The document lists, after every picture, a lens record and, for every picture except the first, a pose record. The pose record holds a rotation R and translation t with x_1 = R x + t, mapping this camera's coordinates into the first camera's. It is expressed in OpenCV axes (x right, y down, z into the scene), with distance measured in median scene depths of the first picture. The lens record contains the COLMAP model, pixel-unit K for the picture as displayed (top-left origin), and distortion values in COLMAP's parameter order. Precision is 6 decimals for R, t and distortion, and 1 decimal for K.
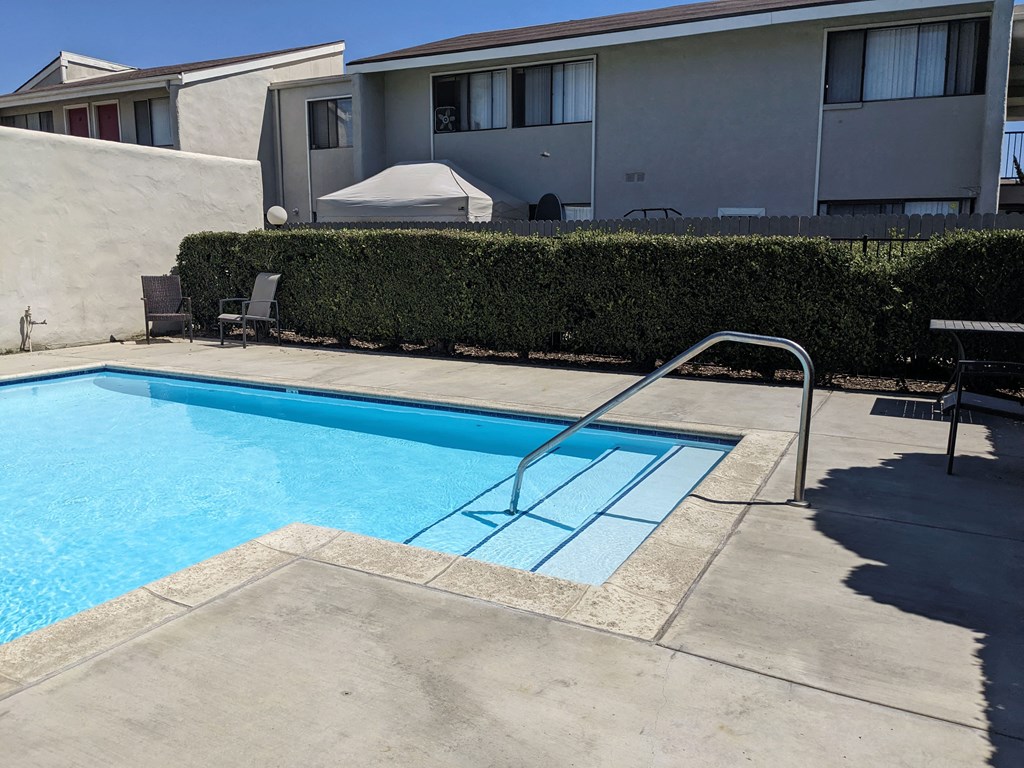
lens RADIAL K [[840.0, 0, 512.0], [0, 840.0, 384.0], [0, 0, 1]] dist [0.038864, -0.070631]
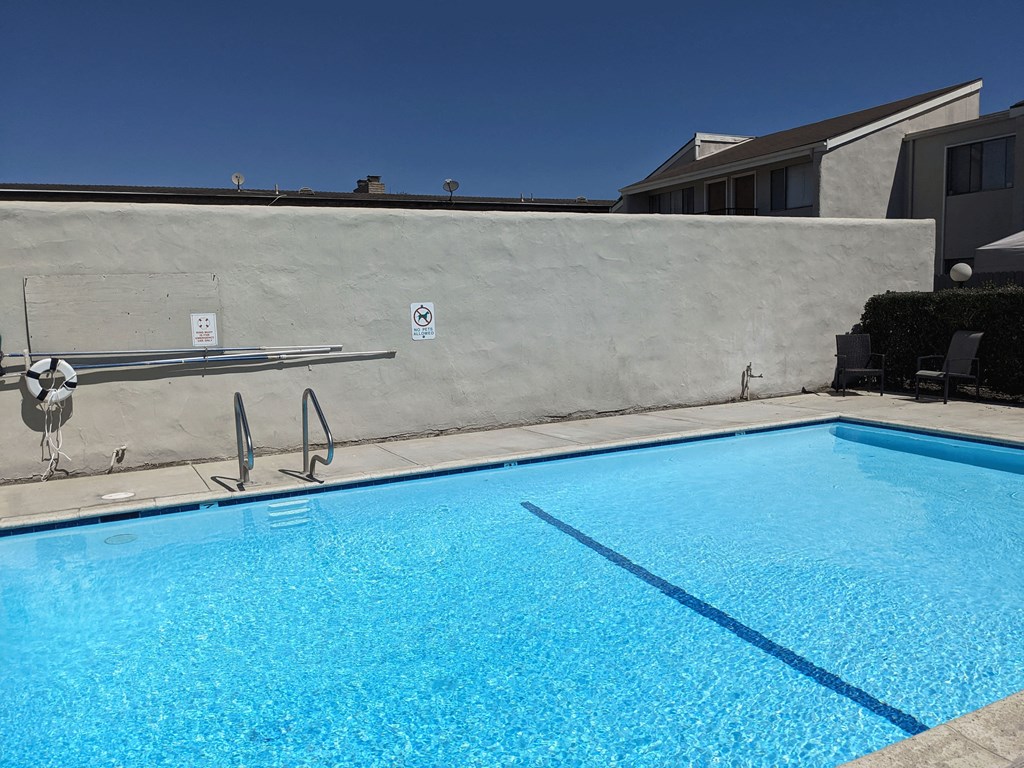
lens RADIAL K [[840.0, 0, 512.0], [0, 840.0, 384.0], [0, 0, 1]] dist [0.038864, -0.070631]
pose [[0.800169, 0.024650, -0.599267, -0.107709], [-0.056020, 0.997859, -0.033754, -0.001775], [0.597152, 0.060580, 0.799837, -0.134482]]
